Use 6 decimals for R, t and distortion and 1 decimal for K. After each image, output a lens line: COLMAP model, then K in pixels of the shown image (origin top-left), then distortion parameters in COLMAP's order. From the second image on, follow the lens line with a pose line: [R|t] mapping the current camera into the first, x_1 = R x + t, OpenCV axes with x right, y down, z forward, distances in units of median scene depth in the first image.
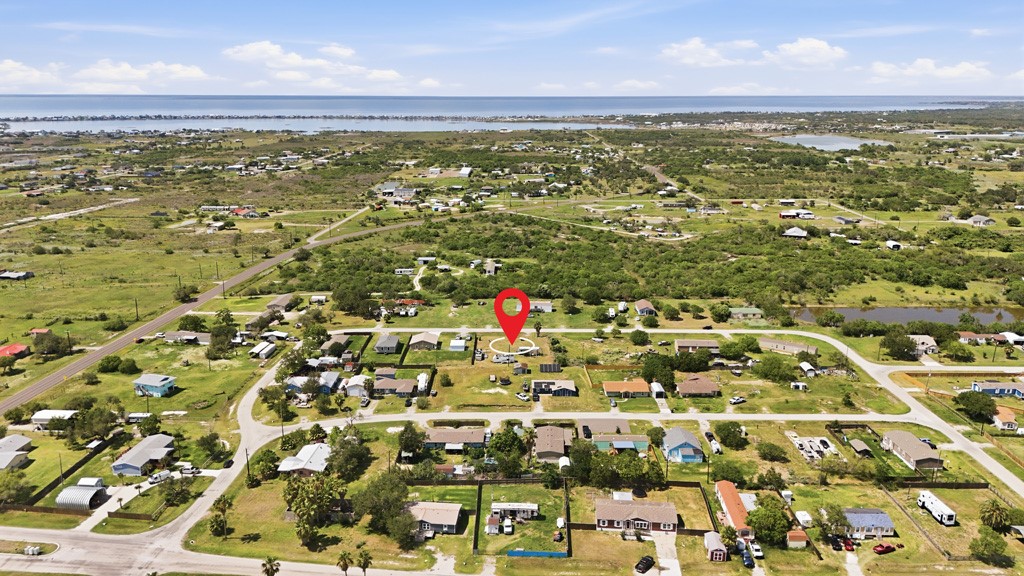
lens RADIAL K [[749.7, 0, 511.4], [0, 749.7, 289.6], [0, 0, 1]] dist [0.072347, -0.073820]
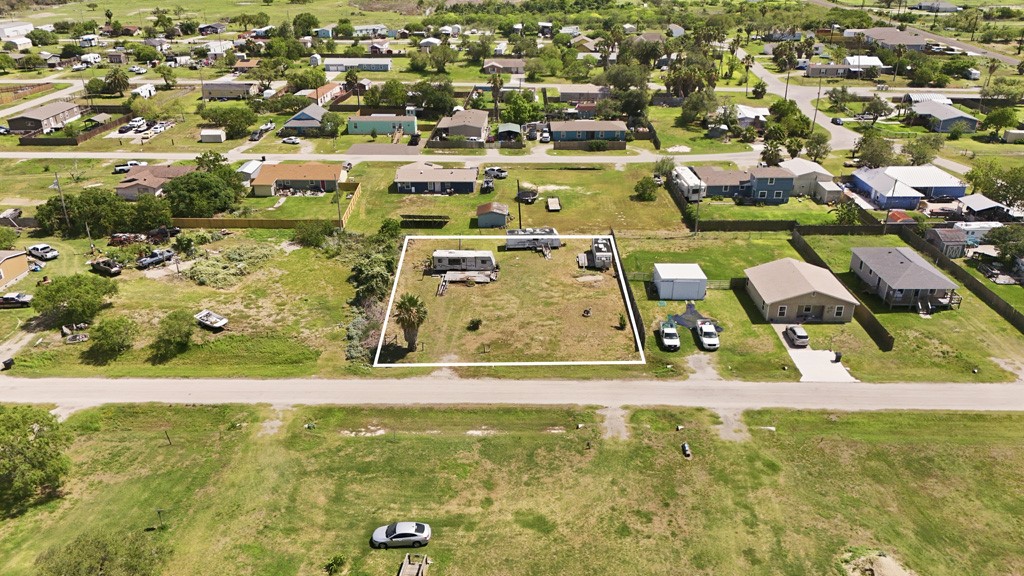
lens RADIAL K [[749.7, 0, 508.3], [0, 749.7, 289.7], [0, 0, 1]] dist [0.072347, -0.073820]
pose [[-0.999843, 0.004485, 0.017118, -0.003782], [0.014465, 0.764366, 0.644621, -0.131469], [-0.010193, 0.644767, -0.764311, 1.270048]]
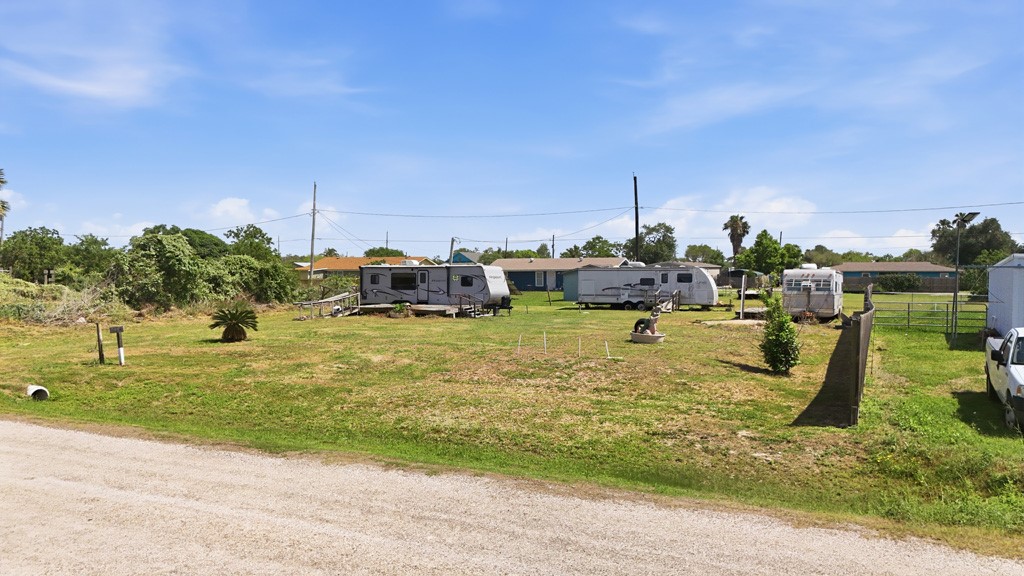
lens RADIAL K [[749.7, 0, 509.4], [0, 749.7, 285.1], [0, 0, 1]] dist [0.072347, -0.073820]
pose [[-0.901328, -0.002139, 0.433131, -0.050916], [0.117449, 0.961316, 0.249153, 0.048088], [-0.416909, 0.275439, -0.866210, 1.111728]]
